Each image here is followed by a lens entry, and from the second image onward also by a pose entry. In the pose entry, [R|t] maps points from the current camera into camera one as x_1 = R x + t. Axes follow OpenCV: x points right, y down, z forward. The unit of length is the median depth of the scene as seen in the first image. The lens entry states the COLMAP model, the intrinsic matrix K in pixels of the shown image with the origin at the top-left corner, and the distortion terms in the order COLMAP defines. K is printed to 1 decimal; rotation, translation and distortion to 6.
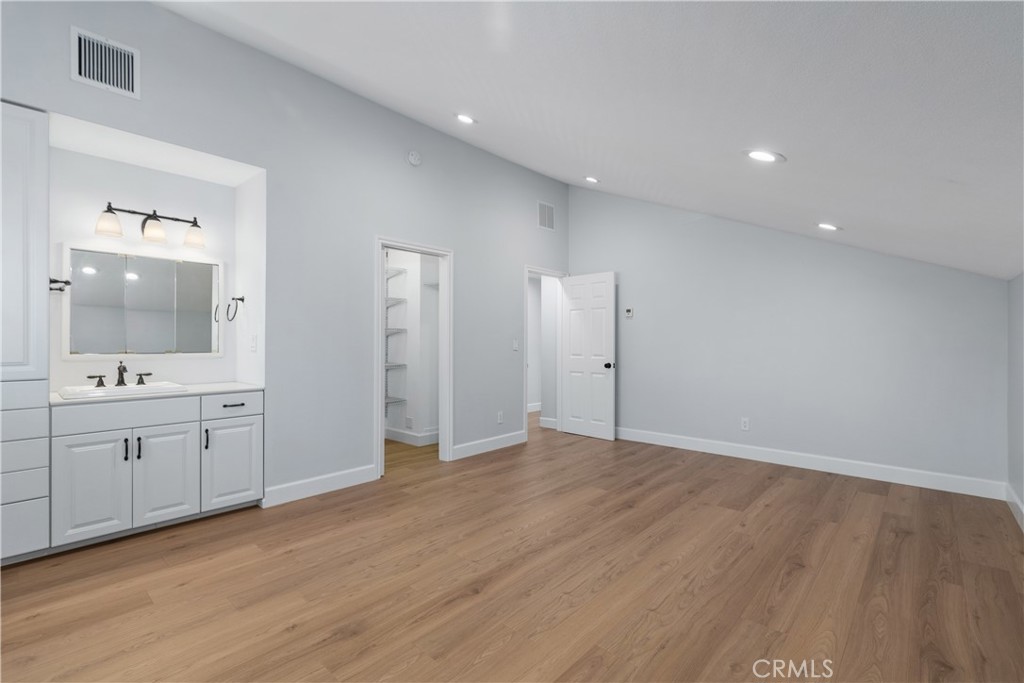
lens RADIAL K [[468.4, 0, 515.2], [0, 468.4, 341.6], [0, 0, 1]] dist [0.011653, -0.003589]
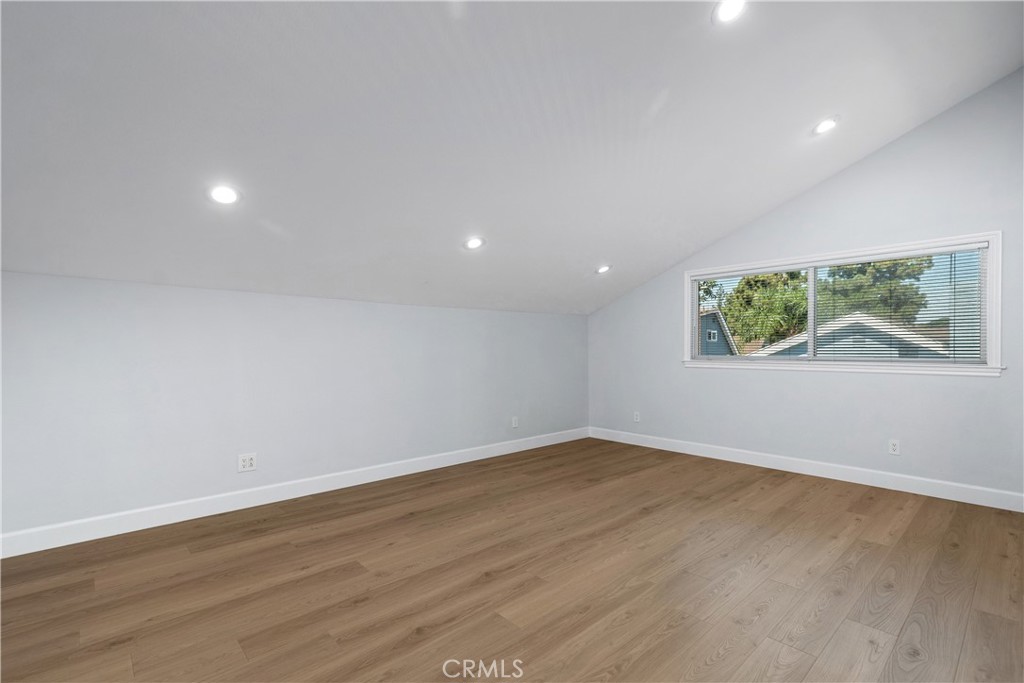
lens RADIAL K [[468.4, 0, 511.0], [0, 468.4, 342.8], [0, 0, 1]] dist [0.011653, -0.003589]
pose [[-0.994715, 0.001848, 0.102654, 0.161967], [0.000170, 0.999866, -0.016351, 0.002845], [-0.102670, -0.016247, -0.994583, 2.110127]]
